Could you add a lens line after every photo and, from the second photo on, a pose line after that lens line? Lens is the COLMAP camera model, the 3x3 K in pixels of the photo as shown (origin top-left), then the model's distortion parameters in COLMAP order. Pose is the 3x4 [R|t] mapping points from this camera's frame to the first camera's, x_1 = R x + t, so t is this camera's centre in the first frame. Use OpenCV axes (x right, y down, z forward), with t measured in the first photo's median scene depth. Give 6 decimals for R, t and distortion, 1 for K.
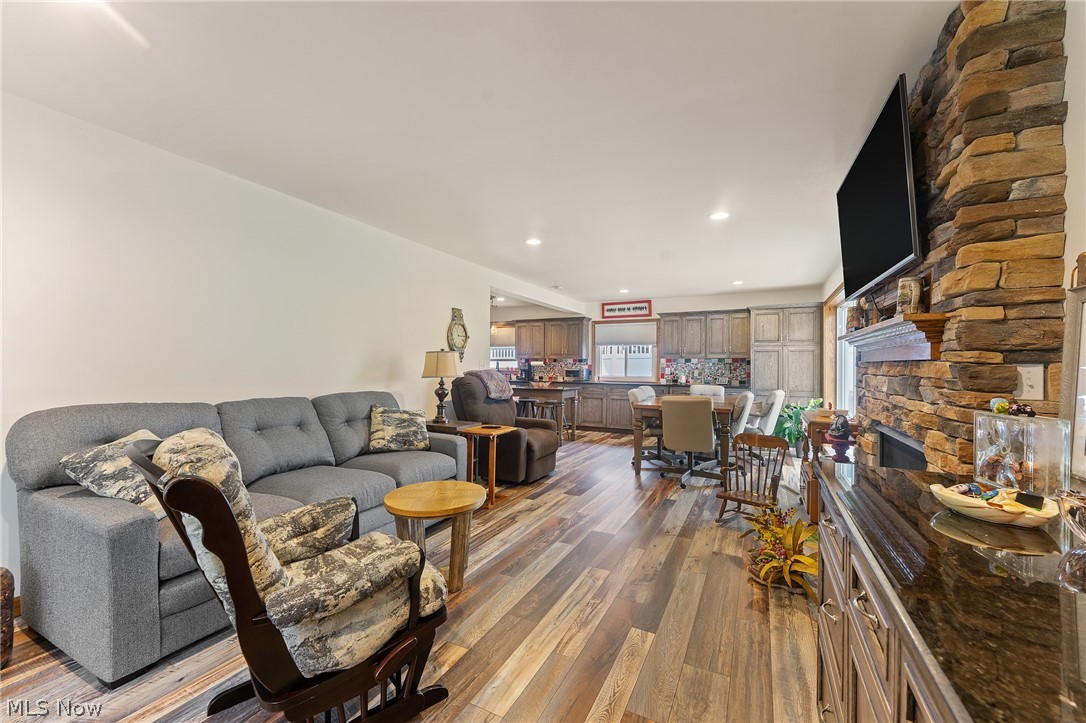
lens RADIAL K [[438.1, 0, 531.8], [0, 438.1, 383.5], [0, 0, 1]] dist [0.004793, -0.000505]
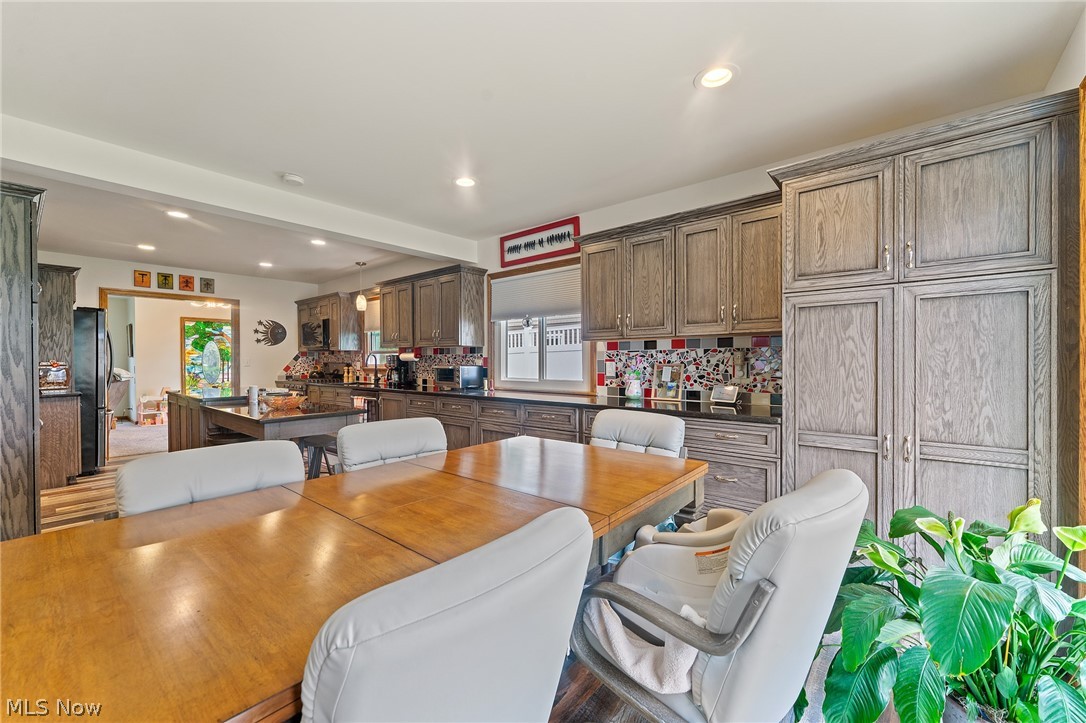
lens RADIAL K [[438.1, 0, 534.4], [0, 438.1, 363.7], [0, 0, 1]] dist [0.004793, -0.000505]
pose [[0.969848, -0.010371, -0.243491, 0.341899], [0.002272, 0.999436, -0.033519, -0.019659], [0.243701, 0.031955, 0.969324, 0.550465]]
